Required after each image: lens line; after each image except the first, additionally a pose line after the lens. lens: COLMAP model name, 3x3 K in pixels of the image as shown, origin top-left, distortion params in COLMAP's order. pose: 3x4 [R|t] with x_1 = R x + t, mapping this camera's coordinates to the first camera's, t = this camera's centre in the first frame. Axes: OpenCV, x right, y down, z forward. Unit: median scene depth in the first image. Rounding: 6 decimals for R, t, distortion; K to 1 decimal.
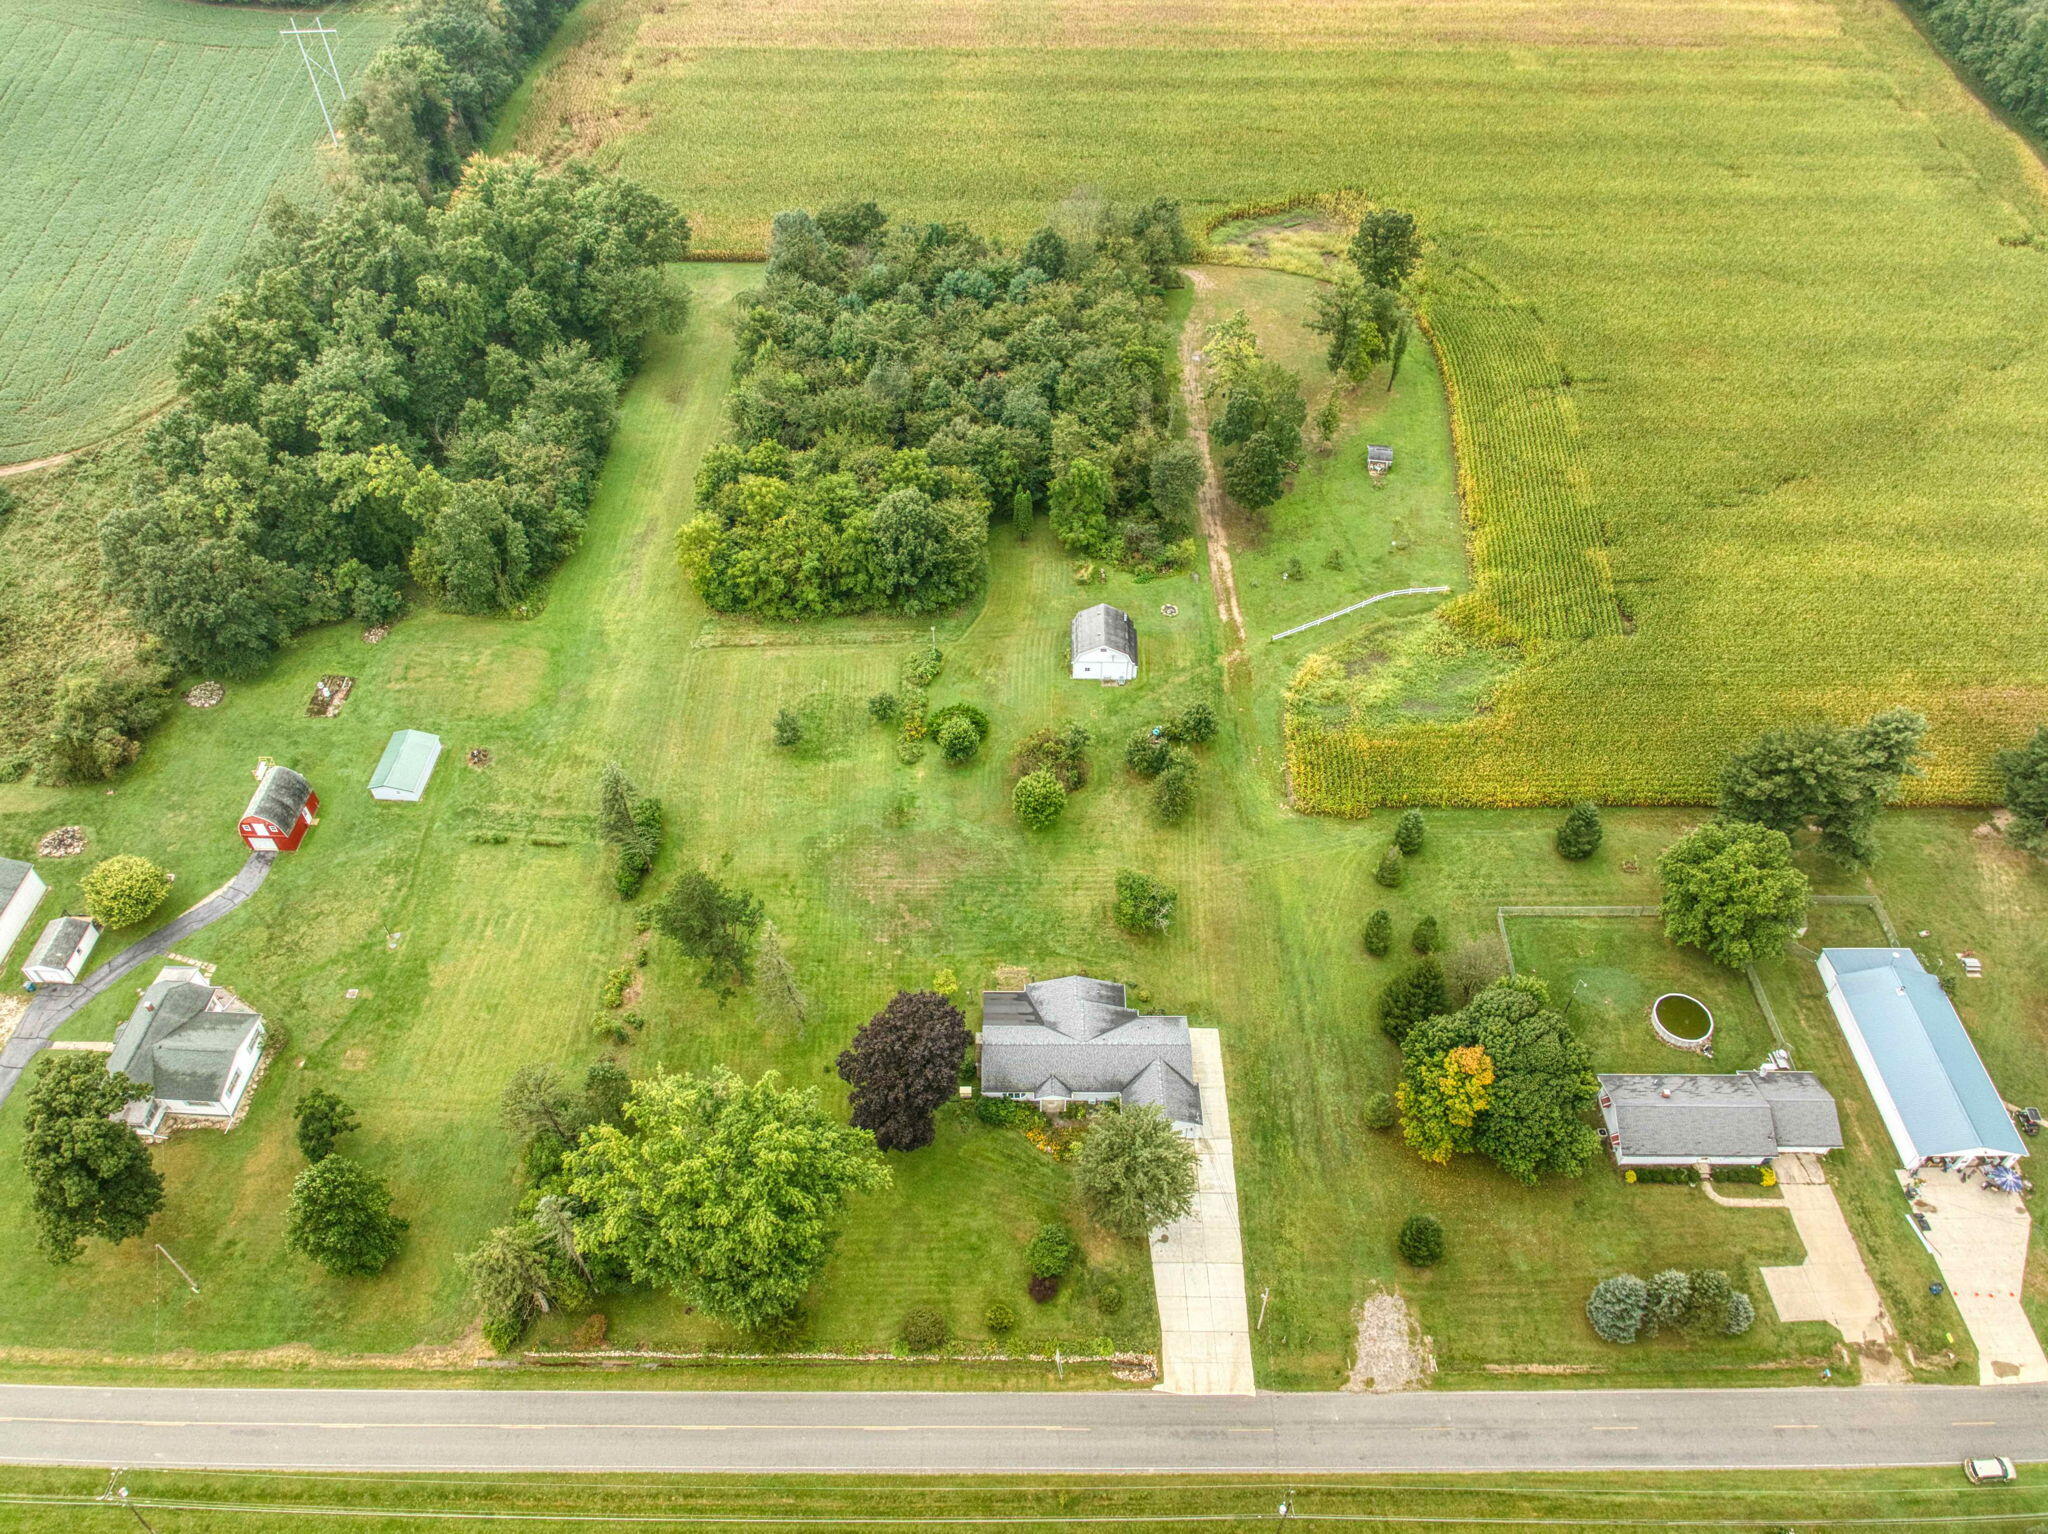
lens RADIAL K [[1436.0, 0, 1017.1], [0, 1436.0, 765.7], [0, 0, 1]] dist [0.000988, -0.039848]
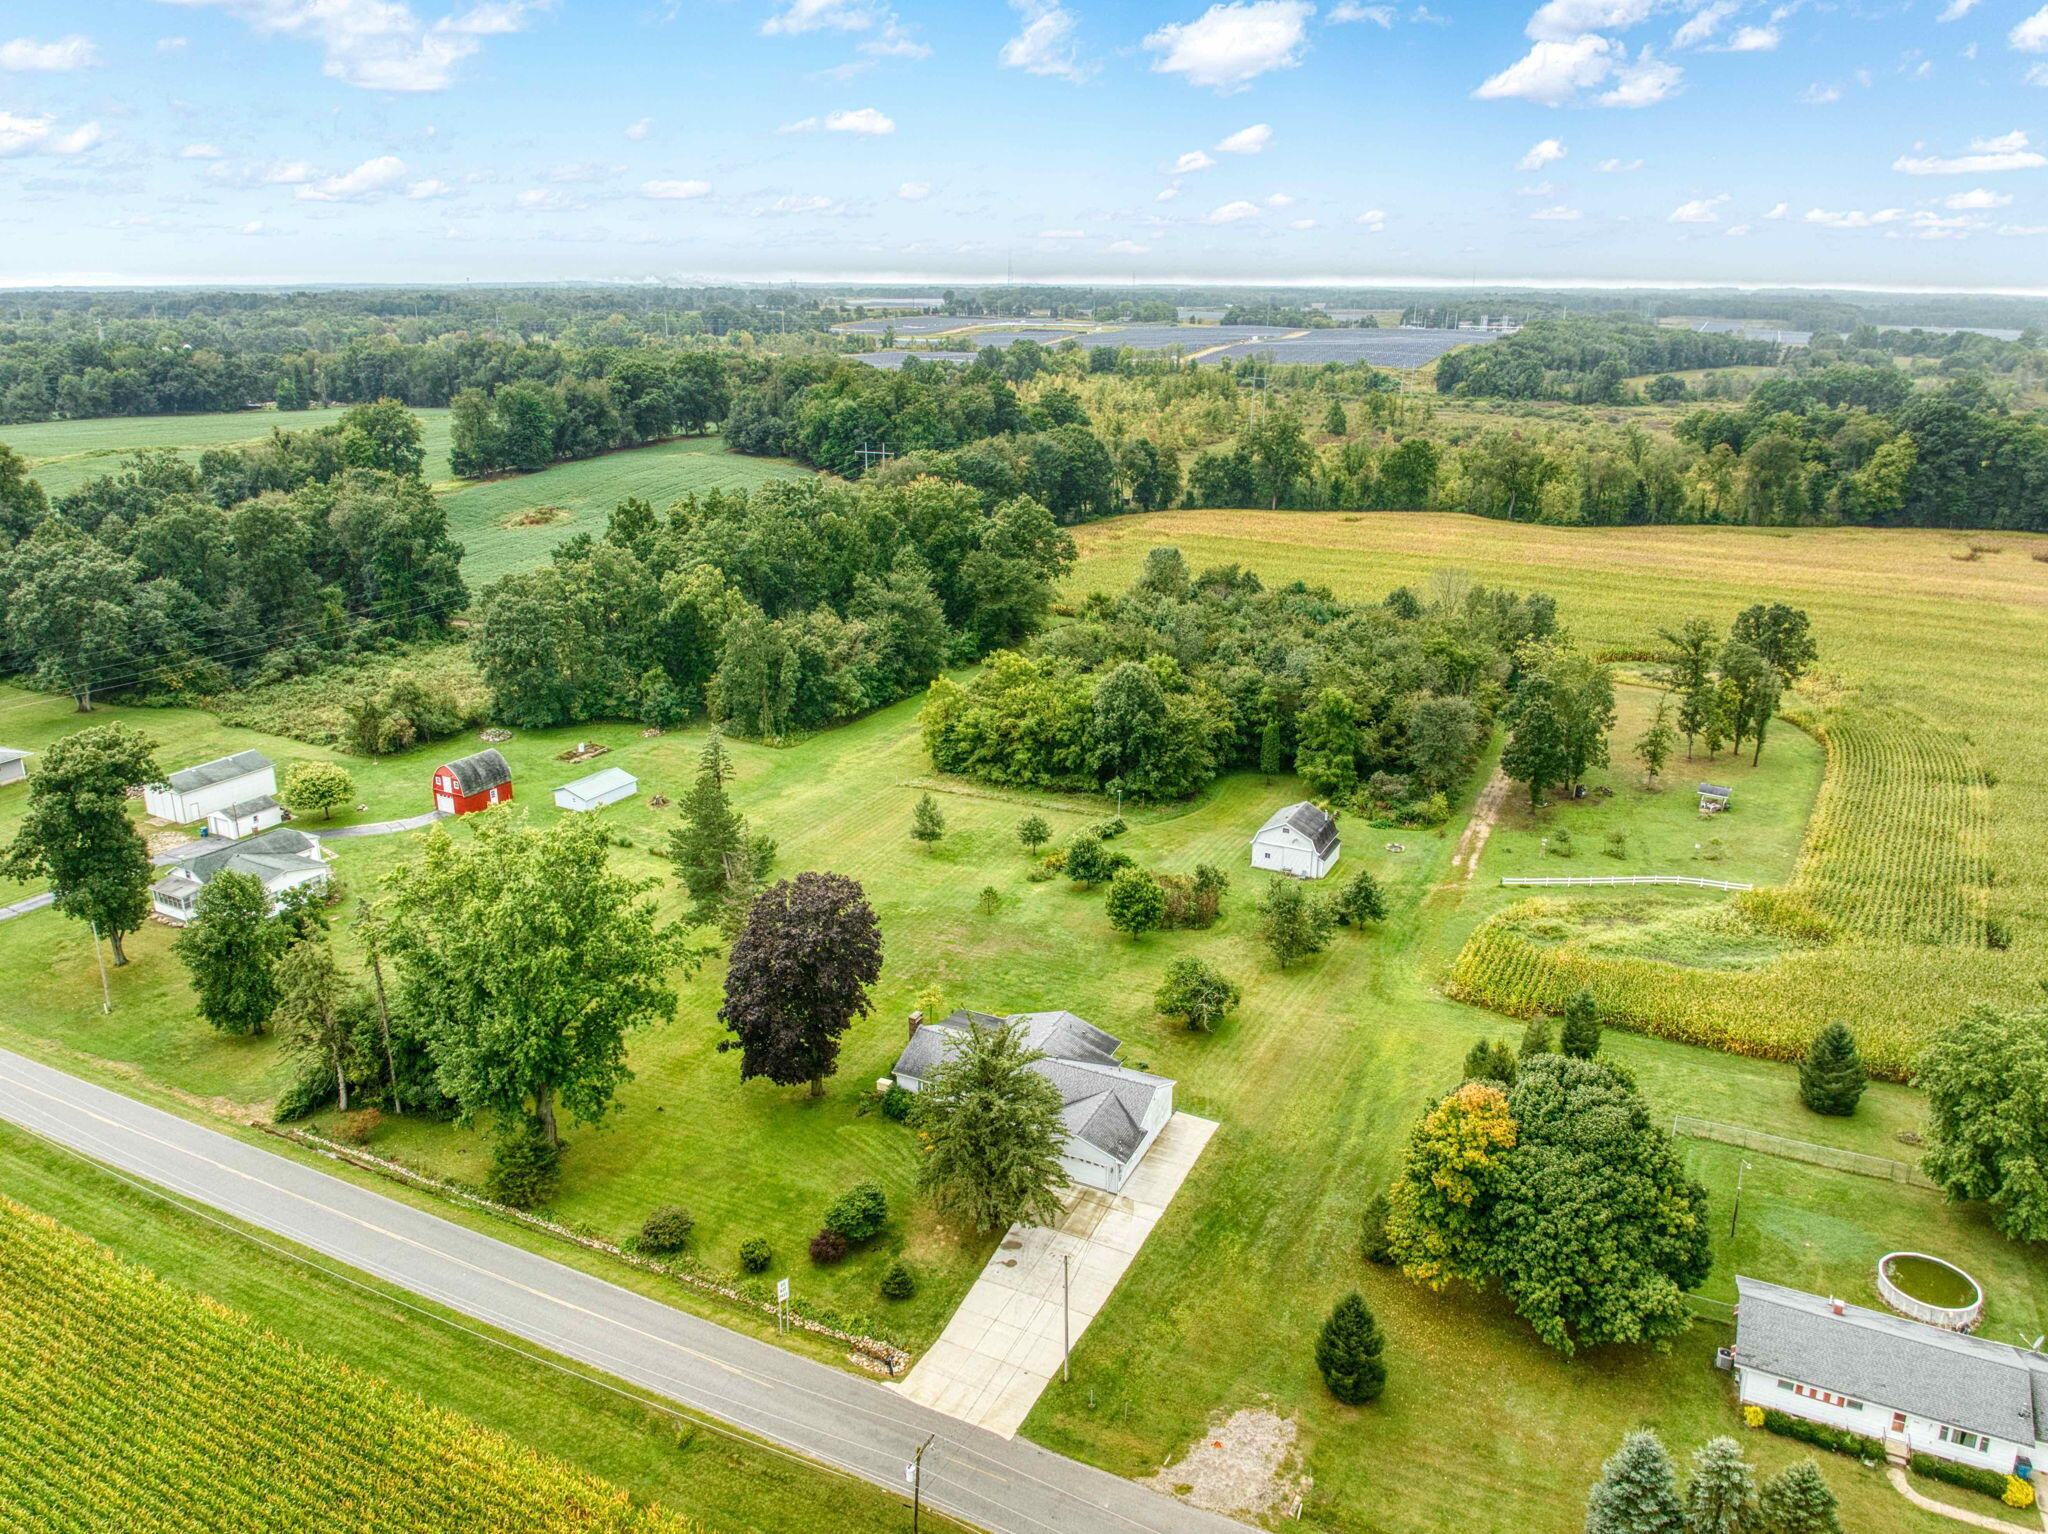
lens RADIAL K [[1436.0, 0, 1017.1], [0, 1436.0, 765.7], [0, 0, 1]] dist [0.000988, -0.039848]
pose [[0.901986, 0.147090, -0.405938, 0.285743], [-0.321173, 0.856931, -0.403135, 0.319196], [0.288564, 0.493998, 0.820181, 0.220725]]
